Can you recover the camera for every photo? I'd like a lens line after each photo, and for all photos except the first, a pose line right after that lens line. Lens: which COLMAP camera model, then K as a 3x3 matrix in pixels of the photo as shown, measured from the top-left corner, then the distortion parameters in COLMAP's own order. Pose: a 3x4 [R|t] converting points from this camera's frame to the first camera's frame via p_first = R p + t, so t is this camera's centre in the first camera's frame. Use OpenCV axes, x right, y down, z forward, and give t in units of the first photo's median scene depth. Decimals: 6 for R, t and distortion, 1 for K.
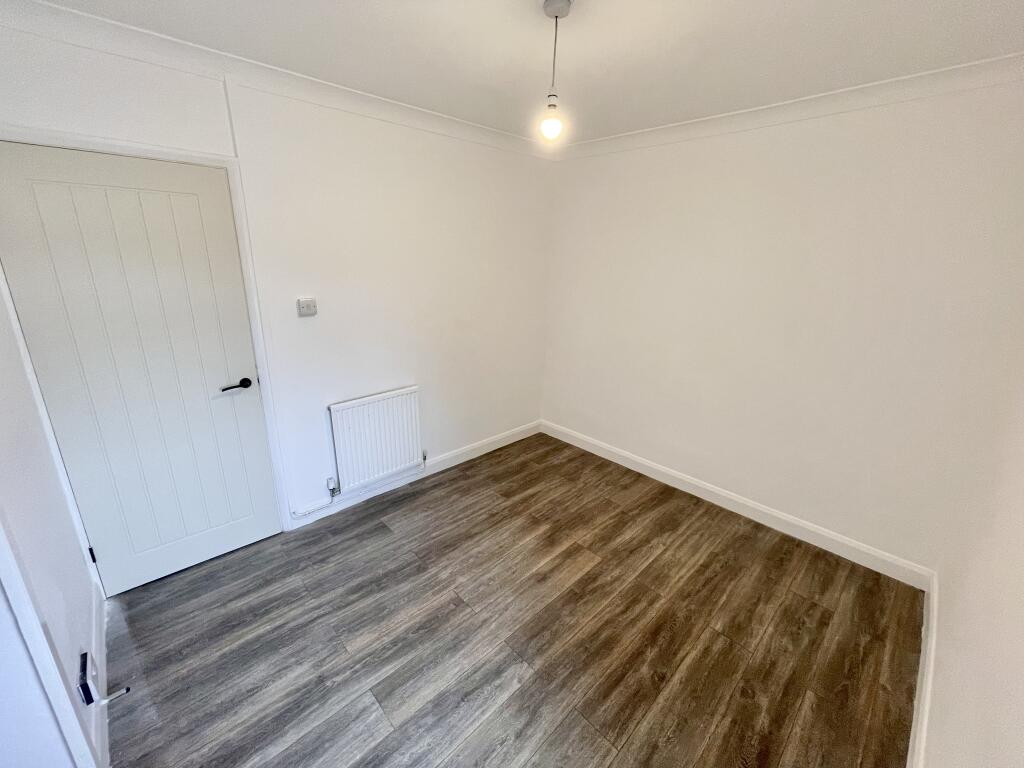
lens RADIAL K [[416.6, 0, 508.8], [0, 416.6, 383.7], [0, 0, 1]] dist [0.002277, 0.001414]
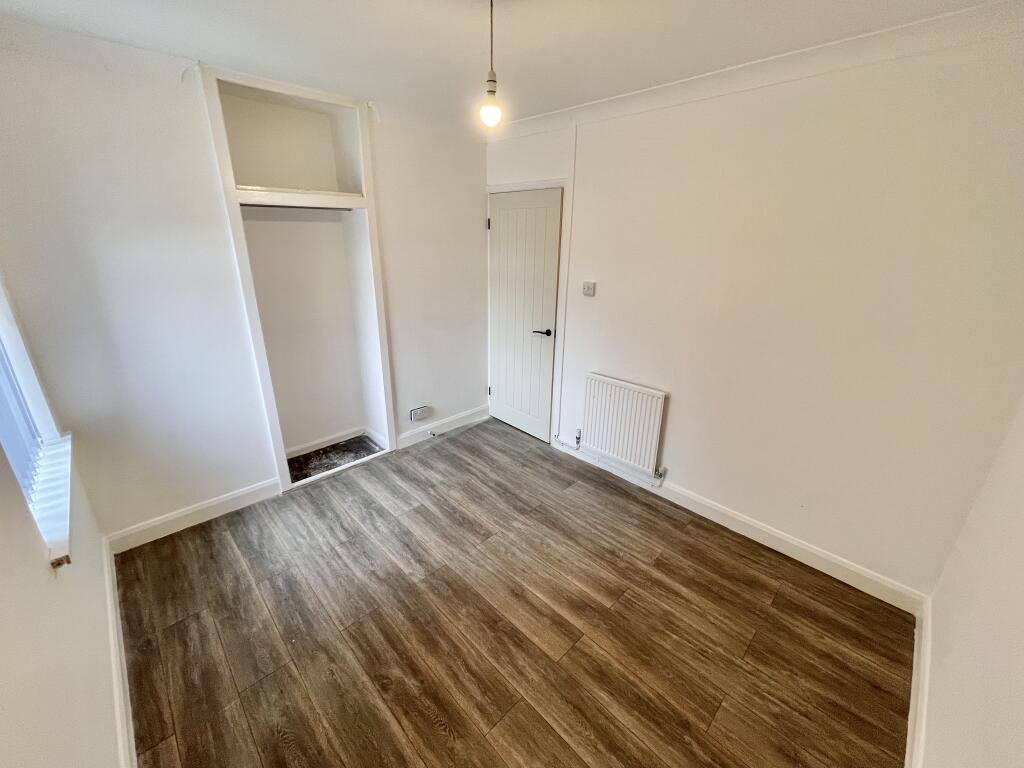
lens RADIAL K [[416.6, 0, 509.0], [0, 416.6, 380.2], [0, 0, 1]] dist [0.002277, 0.001414]
pose [[0.013263, 0.312855, -0.949708, 0.870025], [-0.312892, 0.903392, 0.293227, -0.250134], [0.949696, 0.293266, 0.109872, 0.785868]]
